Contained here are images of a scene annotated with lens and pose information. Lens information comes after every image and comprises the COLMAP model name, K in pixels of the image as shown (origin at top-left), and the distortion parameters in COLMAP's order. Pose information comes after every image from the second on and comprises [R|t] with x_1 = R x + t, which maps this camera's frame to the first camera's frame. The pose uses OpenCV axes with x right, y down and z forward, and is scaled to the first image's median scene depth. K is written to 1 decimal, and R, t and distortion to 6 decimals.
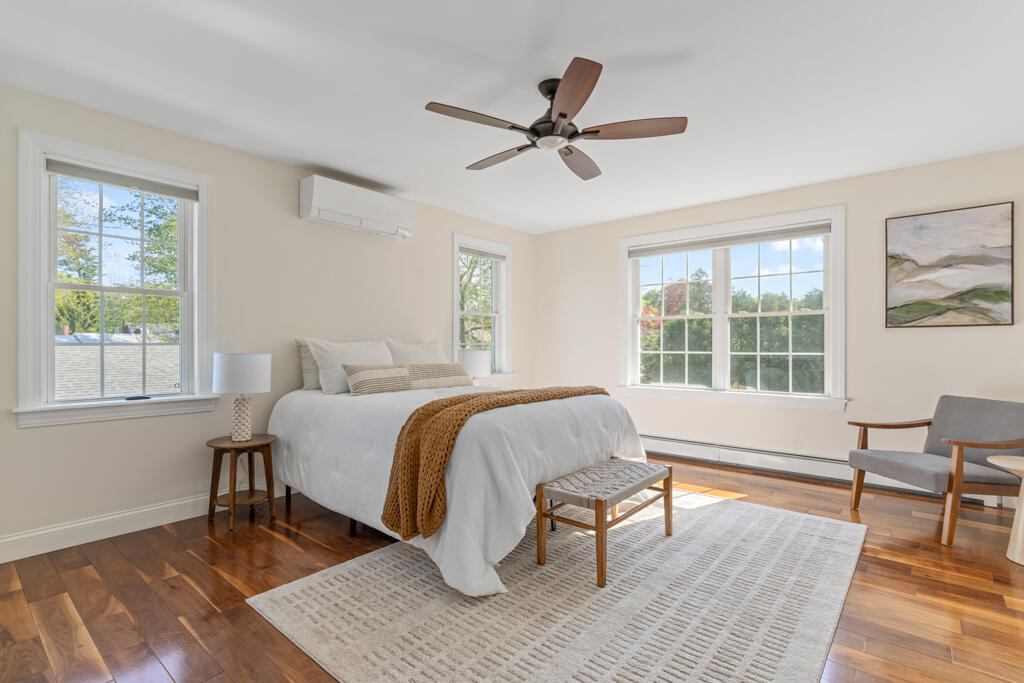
lens RADIAL K [[490.4, 0, 512.0], [0, 490.4, 341.5], [0, 0, 1]] dist [0.002737, 0.000895]
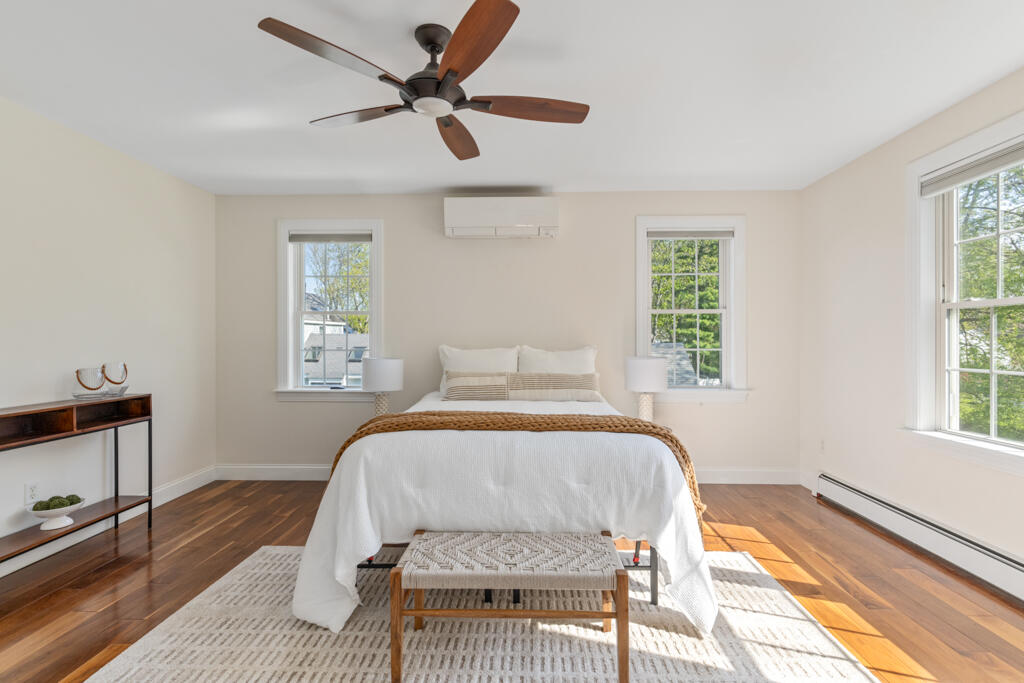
lens RADIAL K [[490.4, 0, 512.0], [0, 490.4, 341.5], [0, 0, 1]] dist [0.002737, 0.000895]
pose [[0.617267, -0.001612, -0.786752, 0.683073], [0.004821, 0.999987, 0.001733, -0.020365], [0.786739, -0.004863, 0.617267, 0.530981]]
